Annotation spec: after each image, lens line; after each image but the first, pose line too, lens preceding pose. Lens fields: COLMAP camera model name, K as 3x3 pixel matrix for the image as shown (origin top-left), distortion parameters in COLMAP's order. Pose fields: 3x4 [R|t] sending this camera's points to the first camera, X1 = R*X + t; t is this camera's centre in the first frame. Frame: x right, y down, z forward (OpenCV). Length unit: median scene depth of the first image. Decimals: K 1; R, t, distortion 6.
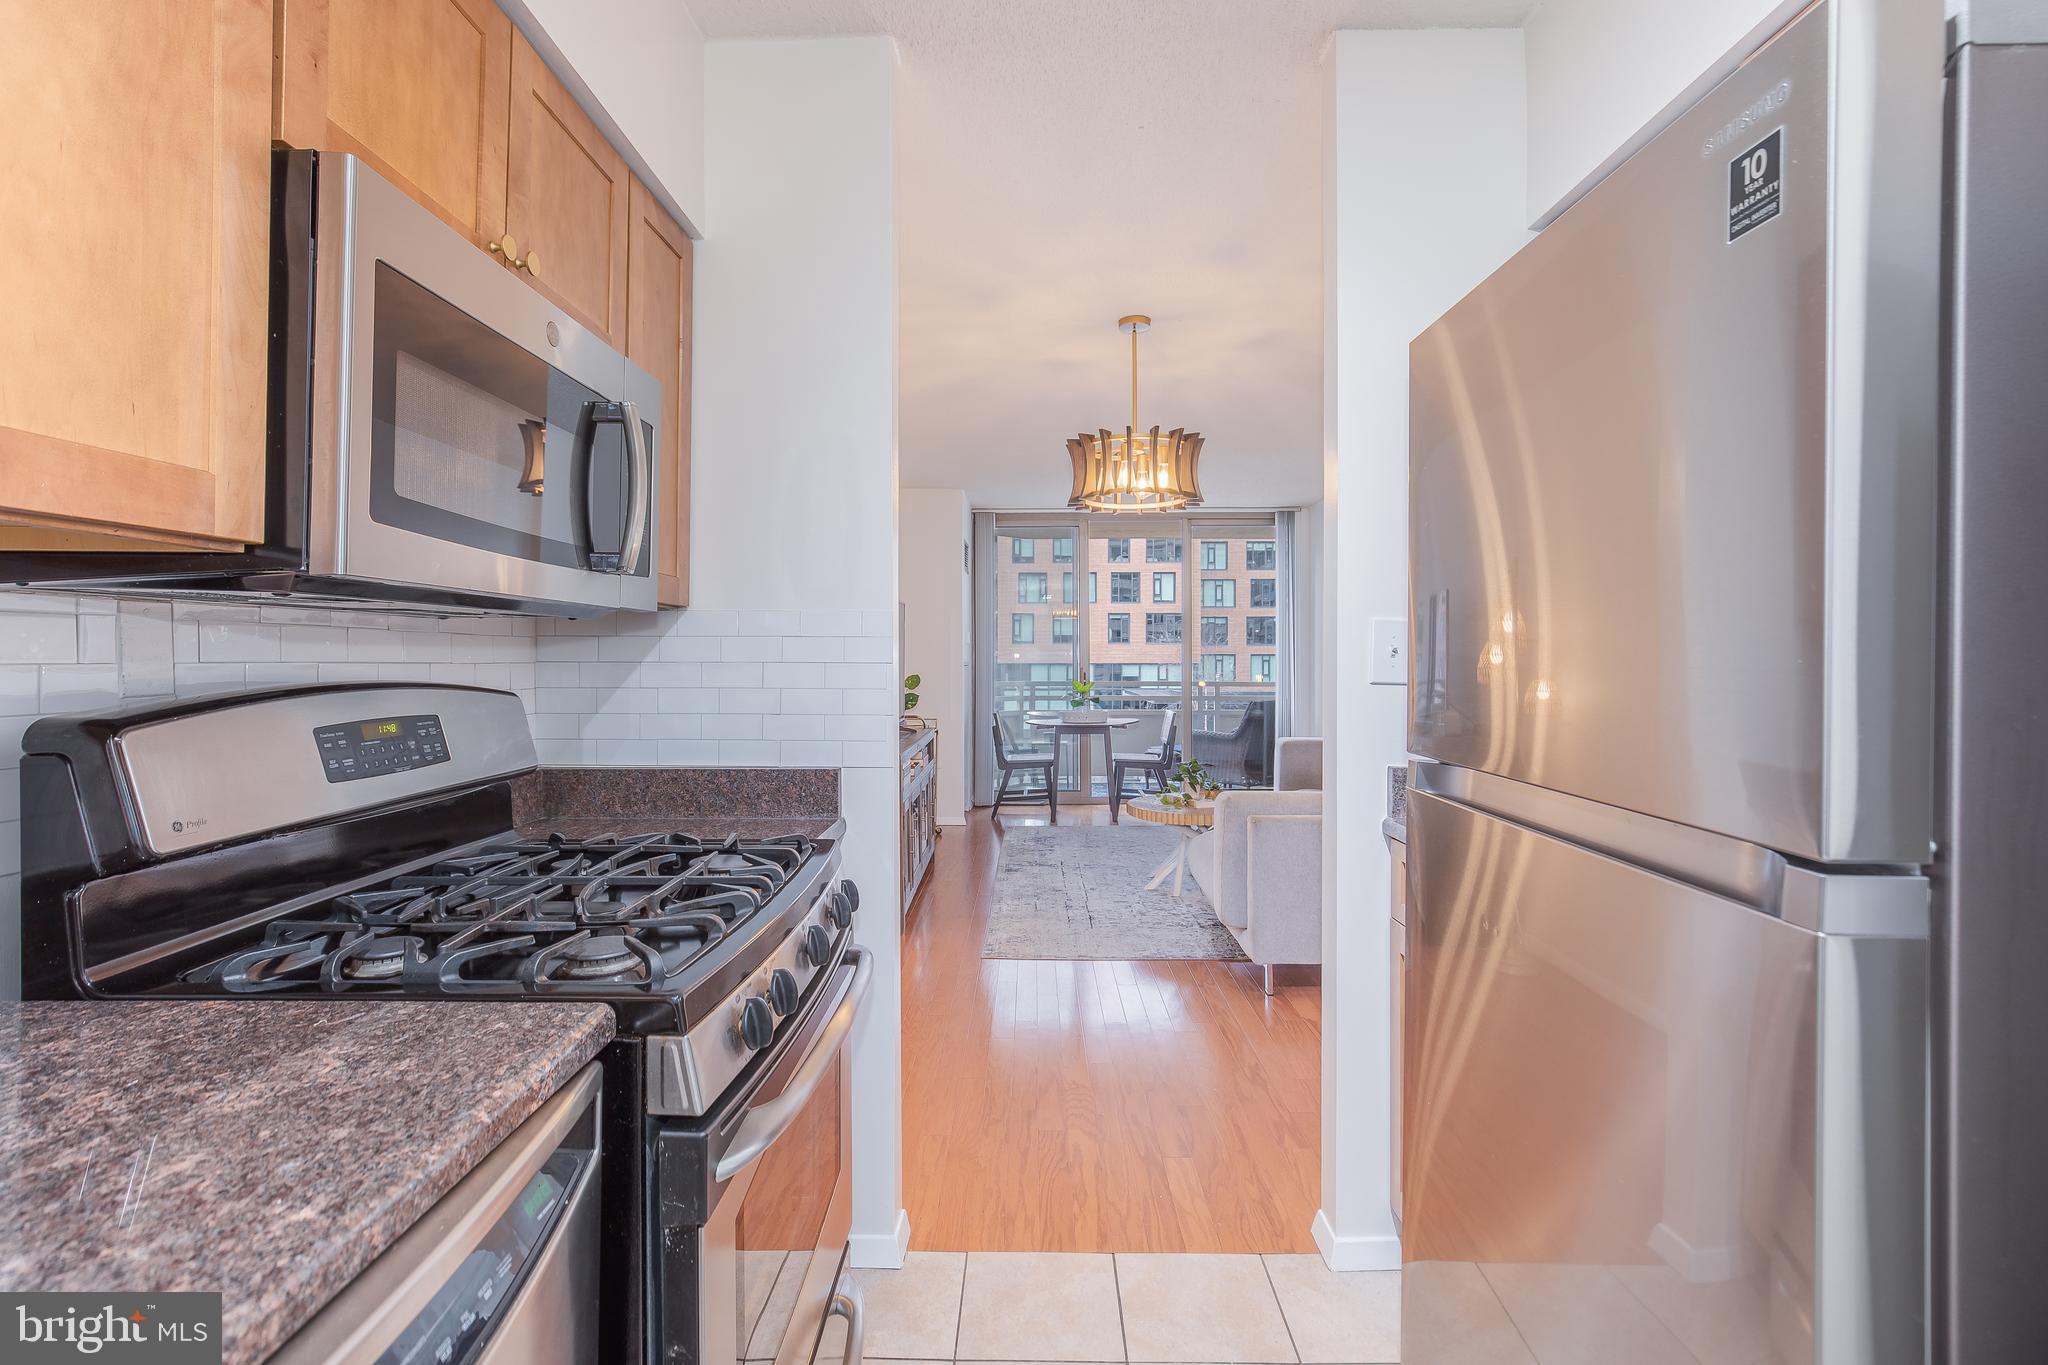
lens RADIAL K [[954.9, 0, 1019.9], [0, 954.9, 660.4], [0, 0, 1]] dist [-0.016853, 0.007578]
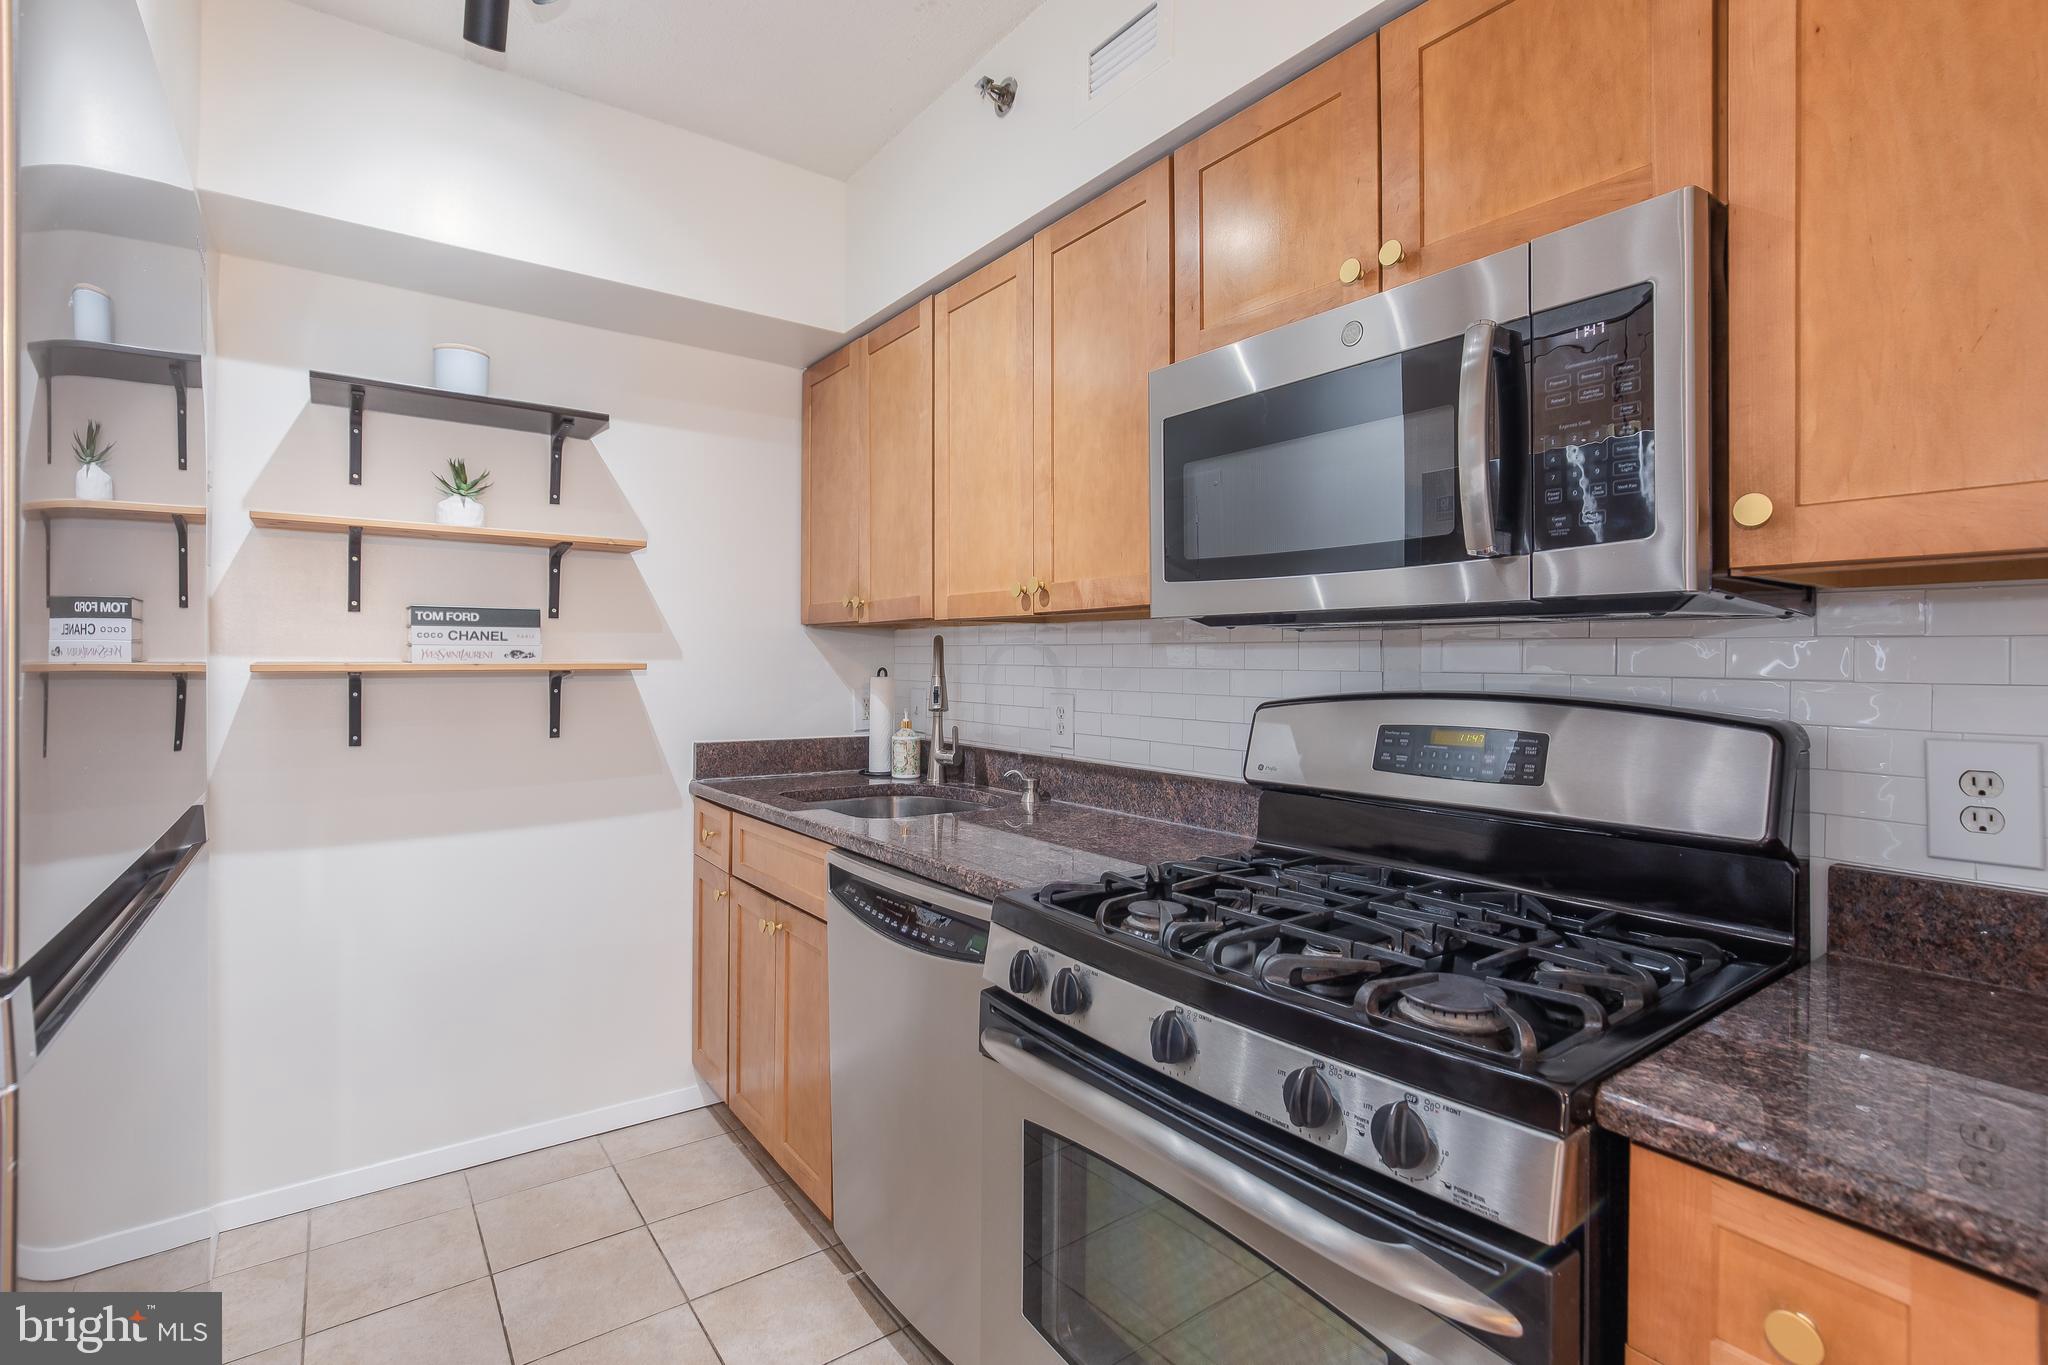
lens RADIAL K [[954.9, 0, 1019.9], [0, 954.9, 660.4], [0, 0, 1]] dist [-0.016853, 0.007578]
pose [[-0.806531, -0.002684, -0.591186, 0.364039], [-0.004916, 0.999986, 0.002168, -0.013331], [0.591171, 0.004655, -0.806533, 1.660094]]
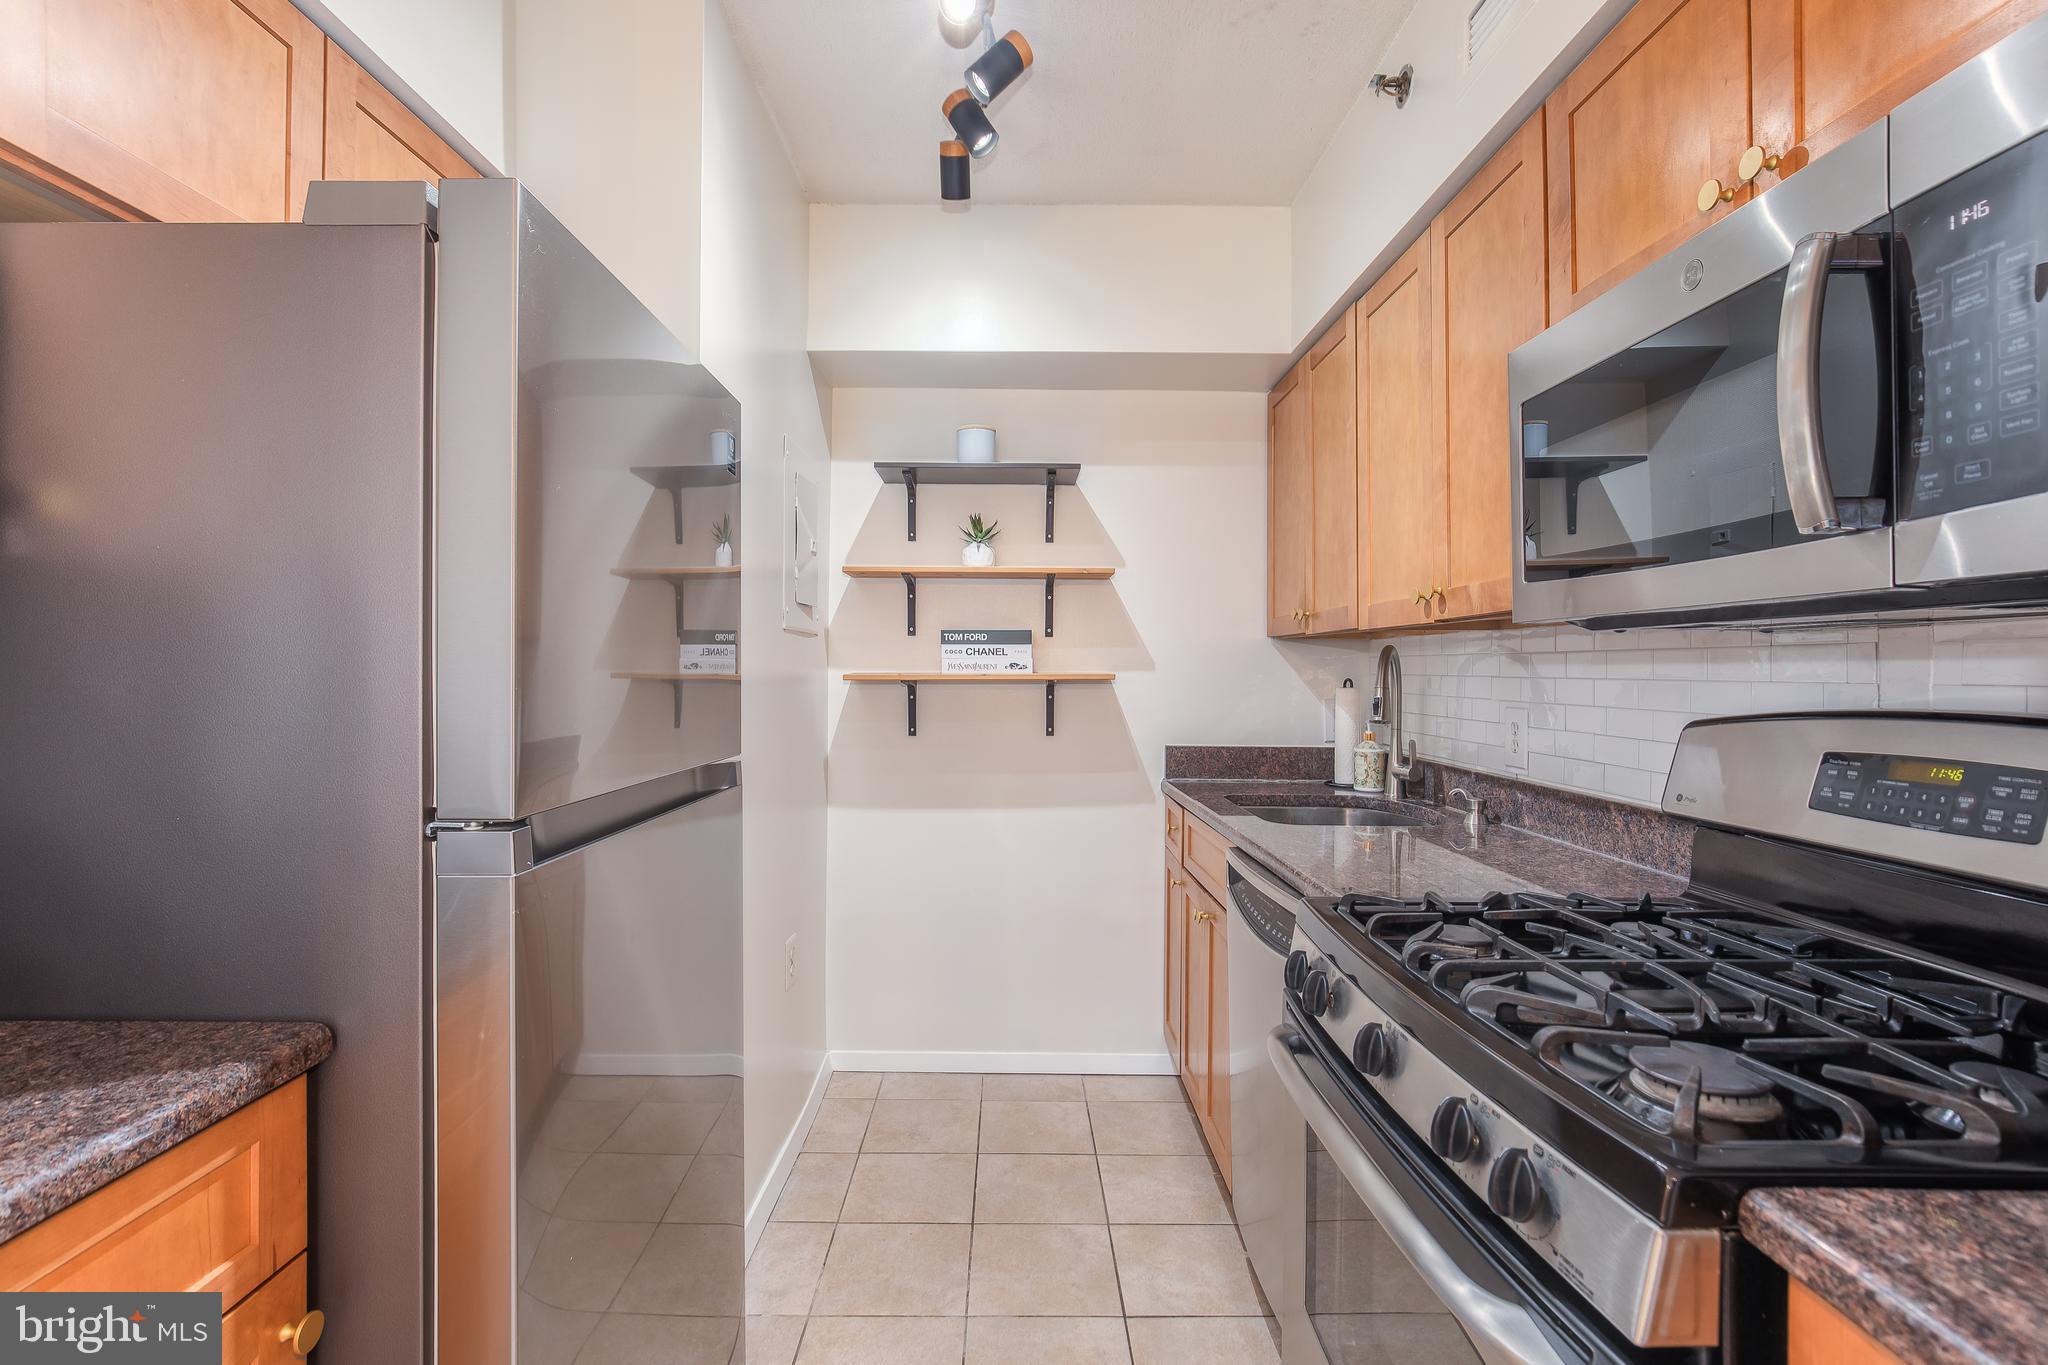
lens RADIAL K [[949.0, 0, 1003.0], [0, 949.0, 668.3], [0, 0, 1]] dist [-0.014234, 0.007558]
pose [[-0.999990, -0.002725, -0.003521, 0.094994], [-0.002723, 0.999996, -0.000430, -0.010679], [0.003522, -0.000420, -0.999994, 1.880811]]
